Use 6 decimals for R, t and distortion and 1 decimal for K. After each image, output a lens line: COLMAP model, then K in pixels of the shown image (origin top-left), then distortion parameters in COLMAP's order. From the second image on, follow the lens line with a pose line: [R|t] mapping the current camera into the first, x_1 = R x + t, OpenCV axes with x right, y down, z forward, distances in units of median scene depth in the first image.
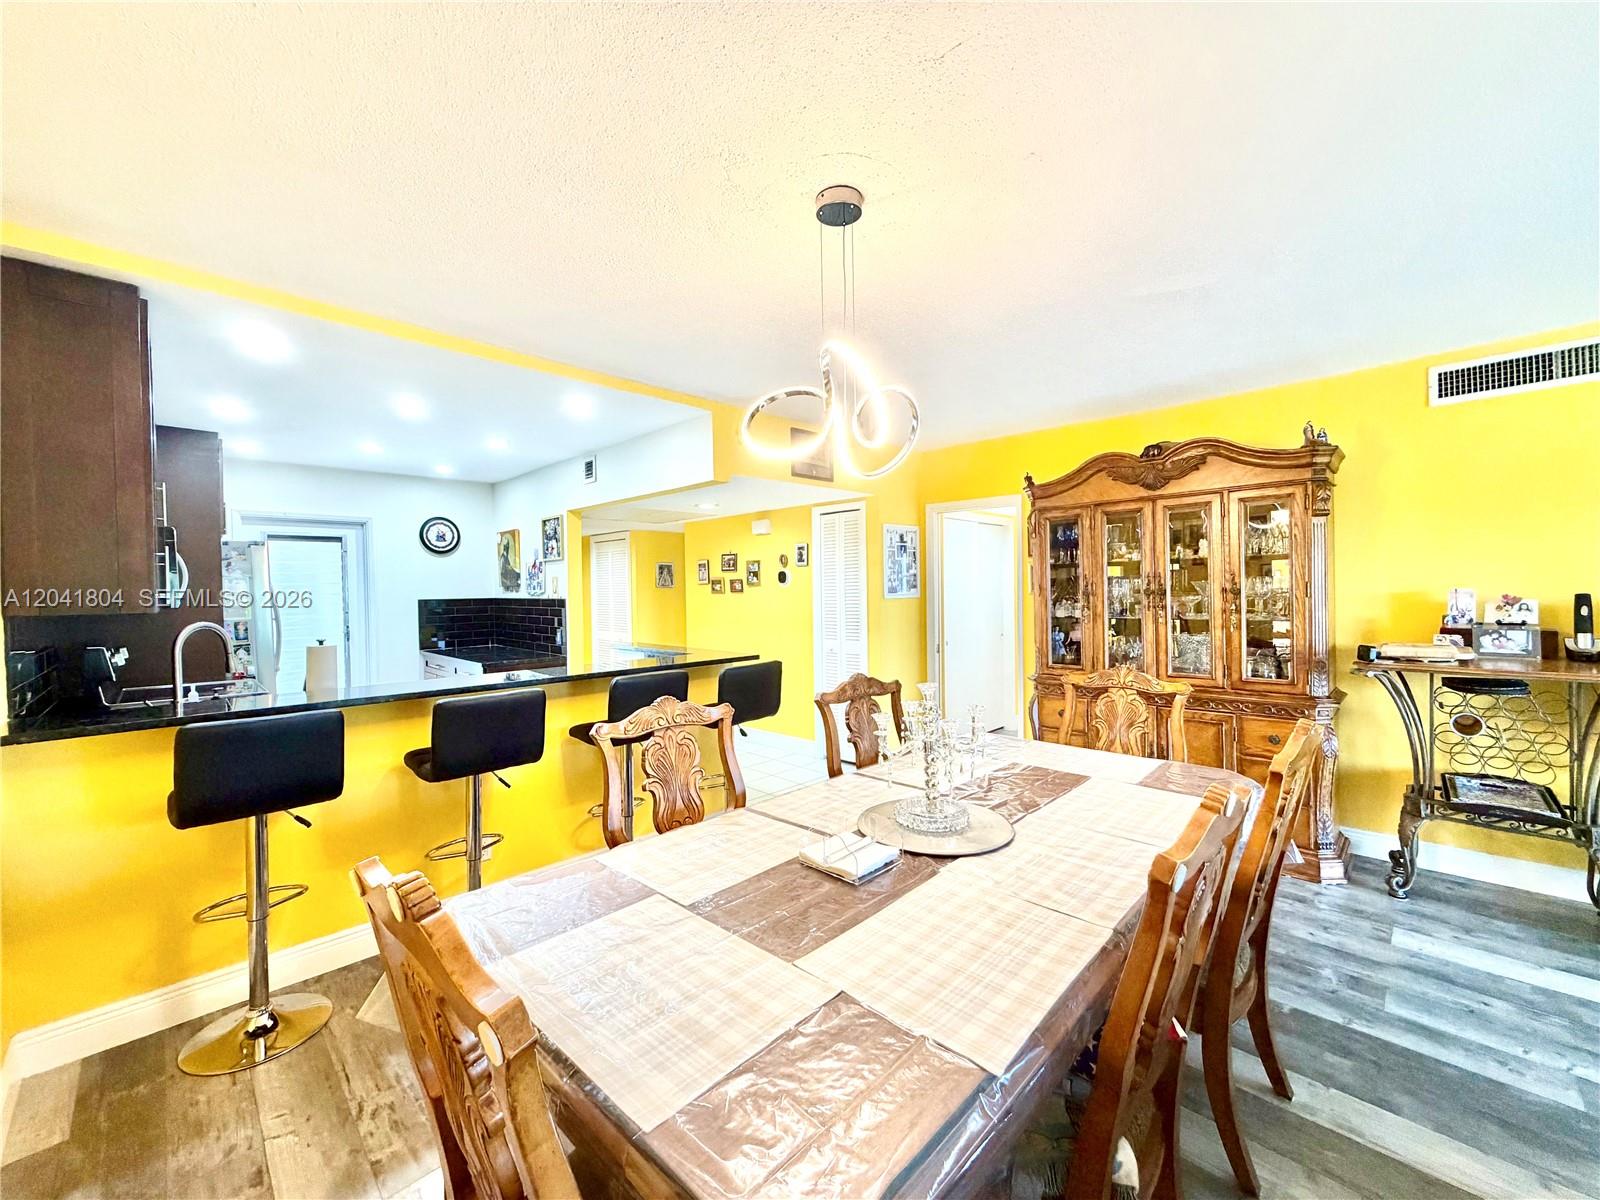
lens RADIAL K [[636.6, 0, 799.6], [0, 636.6, 598.7], [0, 0, 1]] dist [0.002574, -0.000373]
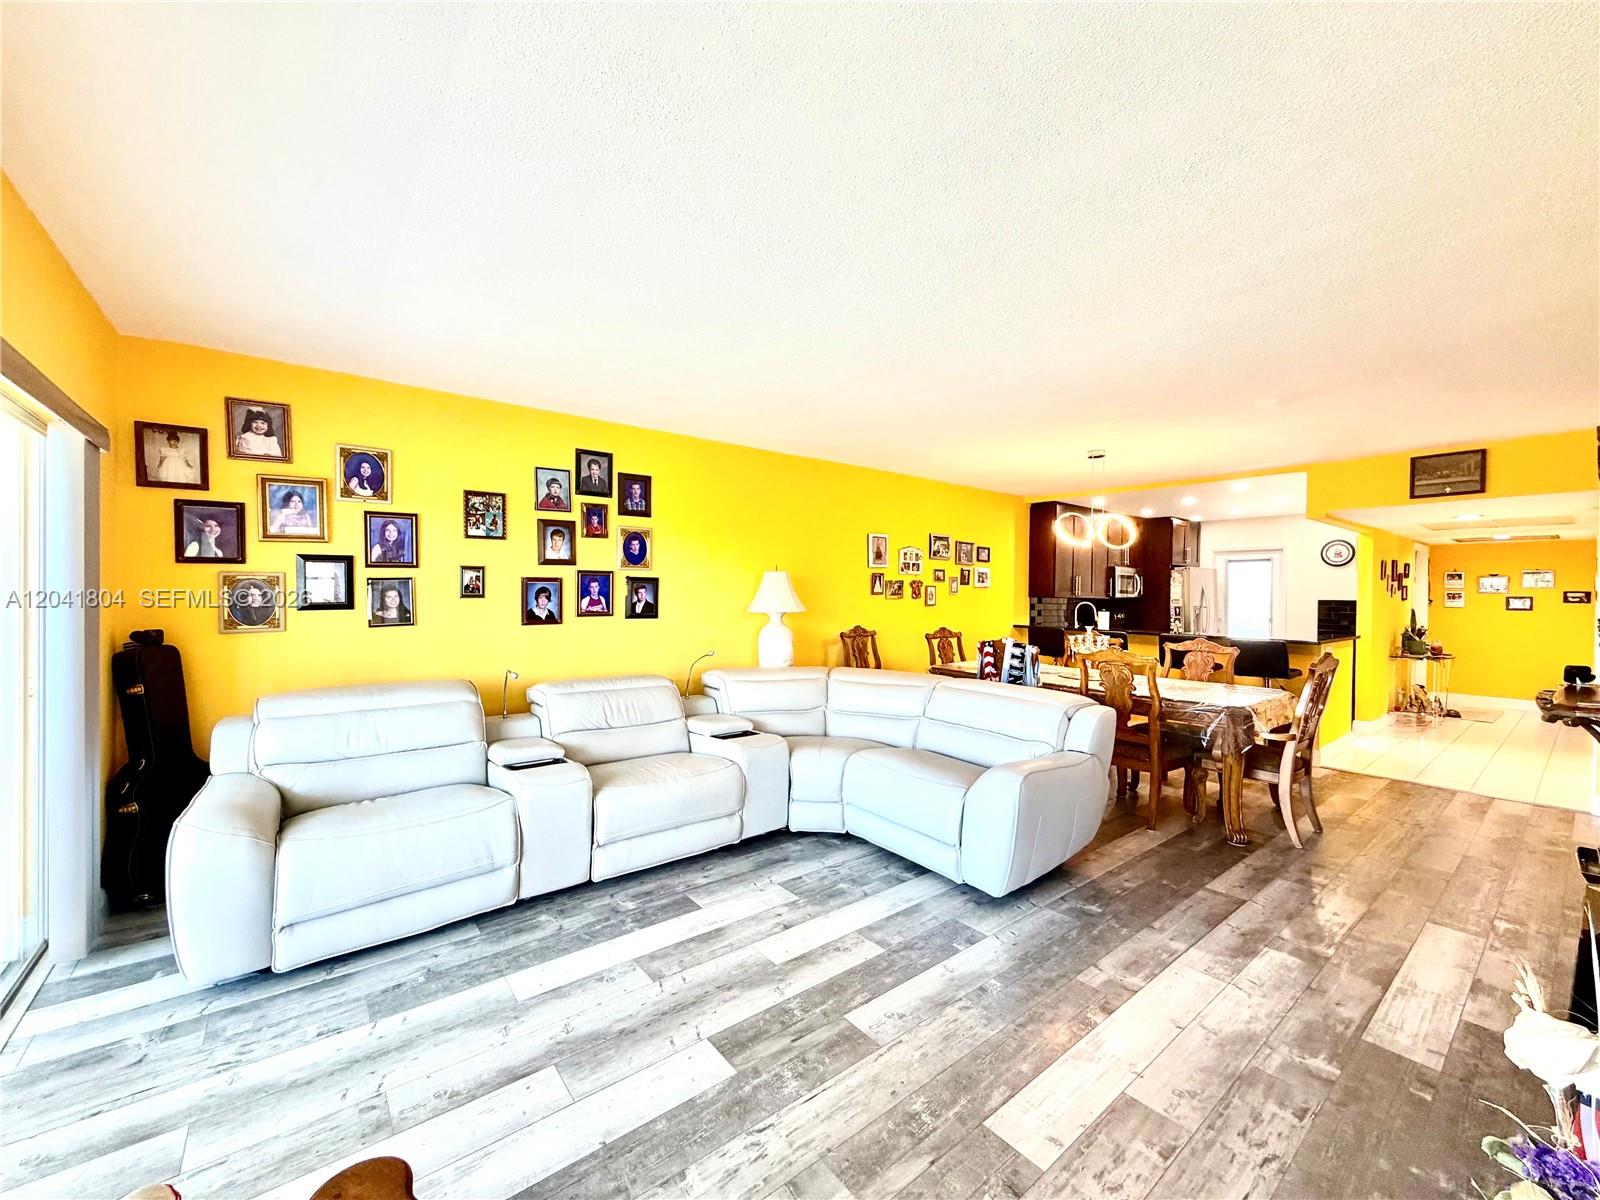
lens RADIAL K [[636.6, 0, 796.2], [0, 636.6, 597.2], [0, 0, 1]] dist [0.002574, -0.000373]
pose [[-0.116383, 0.020843, -0.992986, 1.099239], [-0.027371, 0.999333, 0.024184, -0.007618], [0.992827, 0.029994, -0.115735, 0.015075]]
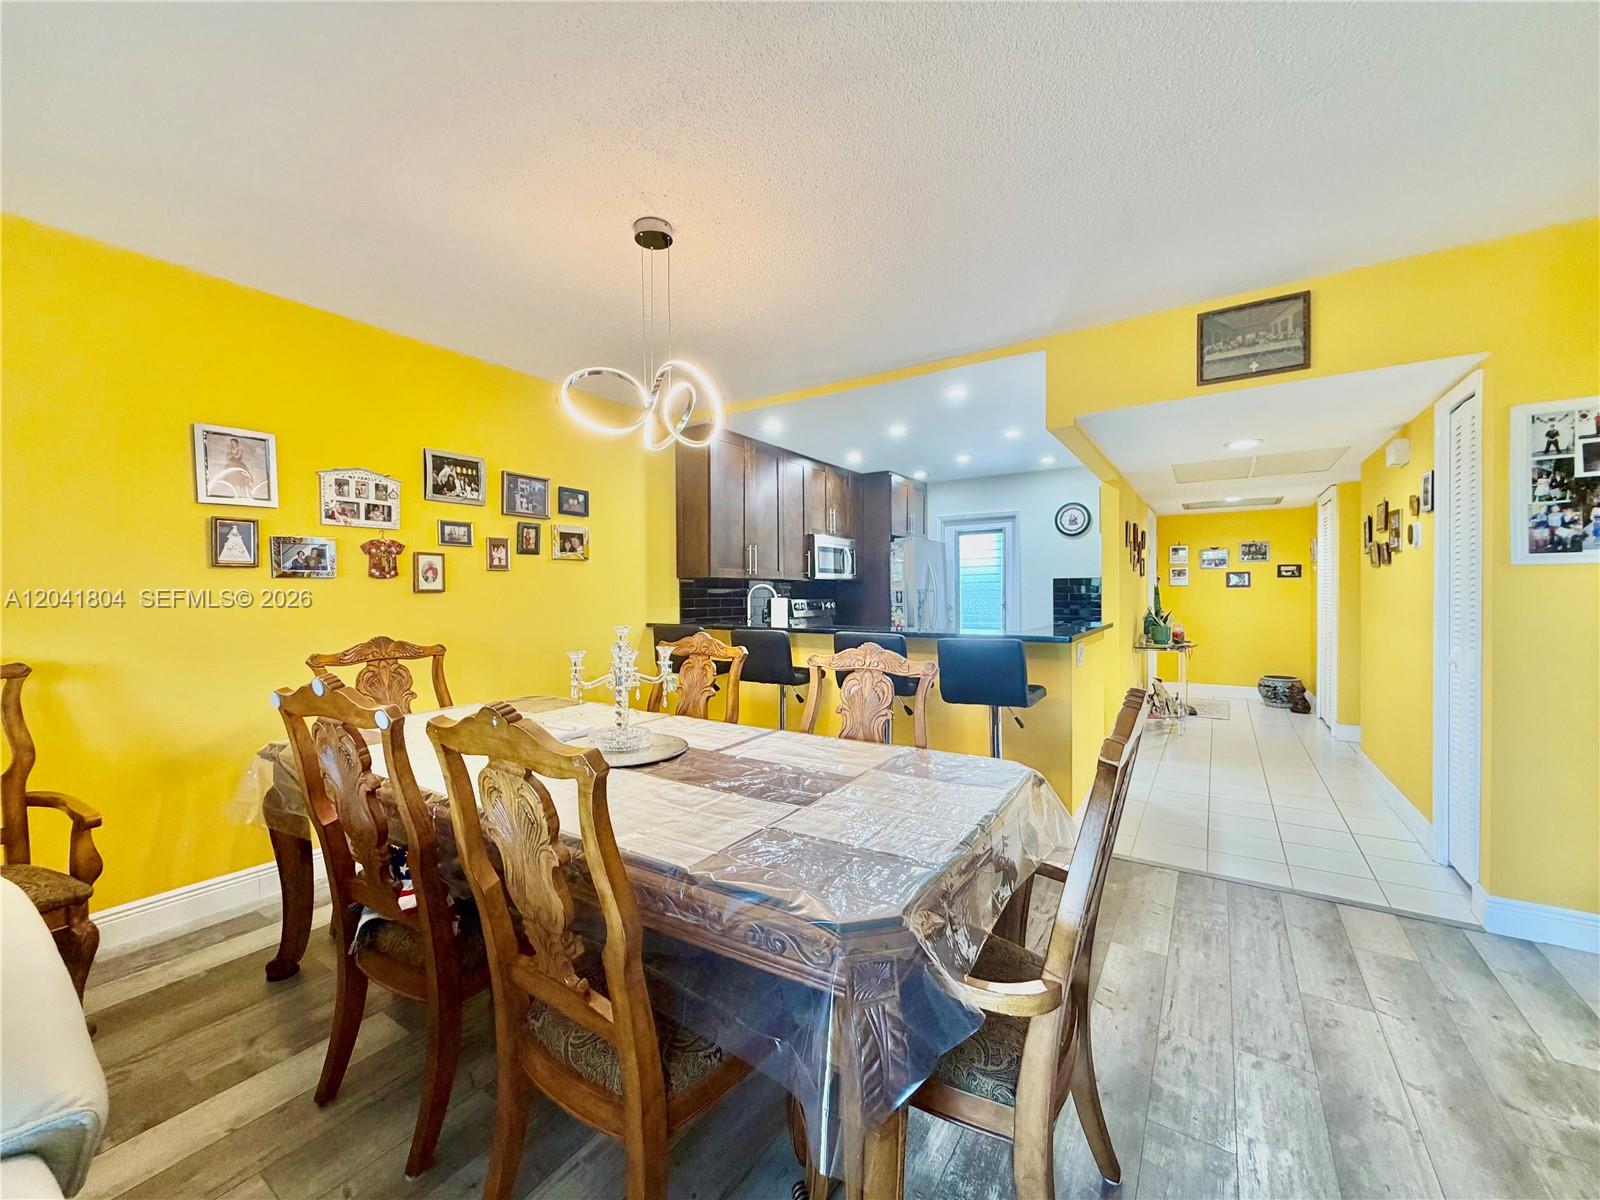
lens RADIAL K [[636.6, 0, 796.3], [0, 636.6, 600.4], [0, 0, 1]] dist [0.002574, -0.000373]
pose [[0.201613, 0.027215, -0.979087, 0.490083], [-0.012200, 0.999606, 0.025273, 0.020731], [0.979389, 0.006850, 0.201865, 0.377229]]
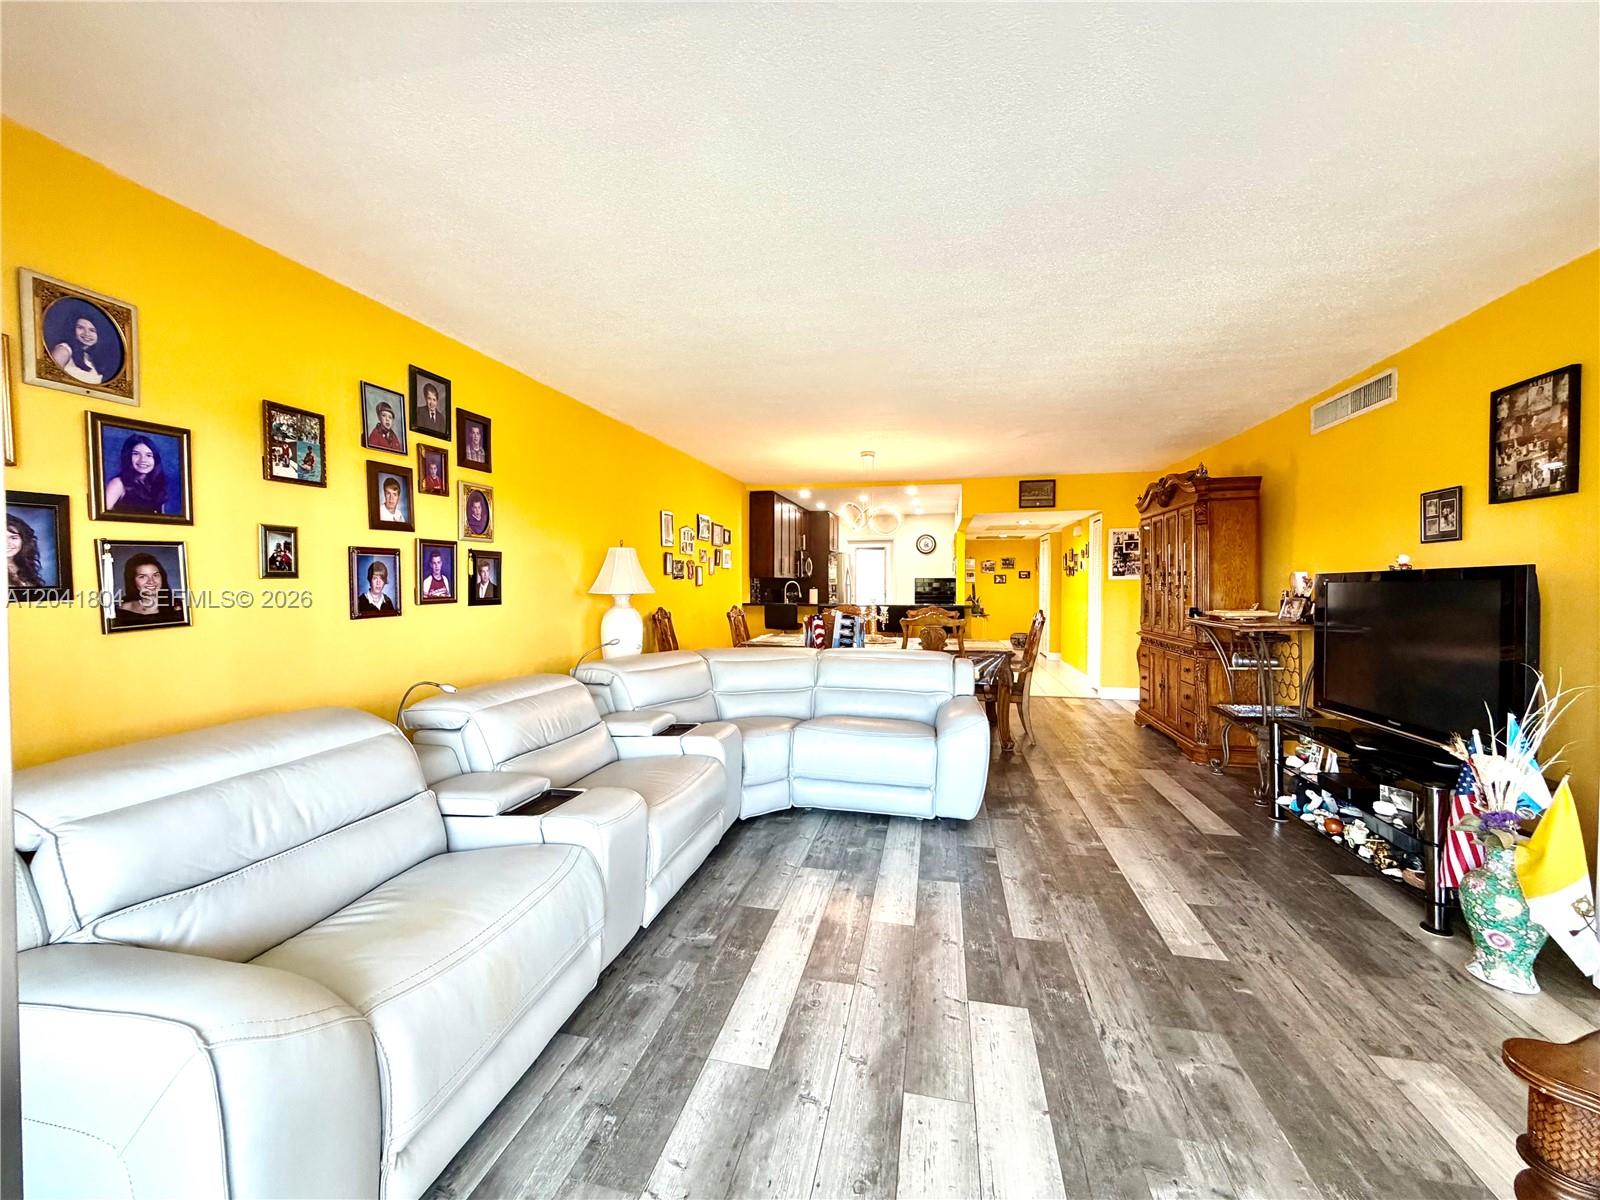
lens RADIAL K [[636.6, 0, 796.3], [0, 636.6, 597.8], [0, 0, 1]] dist [0.002574, -0.000373]
pose [[0.533943, 0.036755, -0.844721, 0.987625], [-0.022323, 0.999319, 0.029372, 0.014954], [0.845226, 0.003173, 0.534400, -0.395422]]
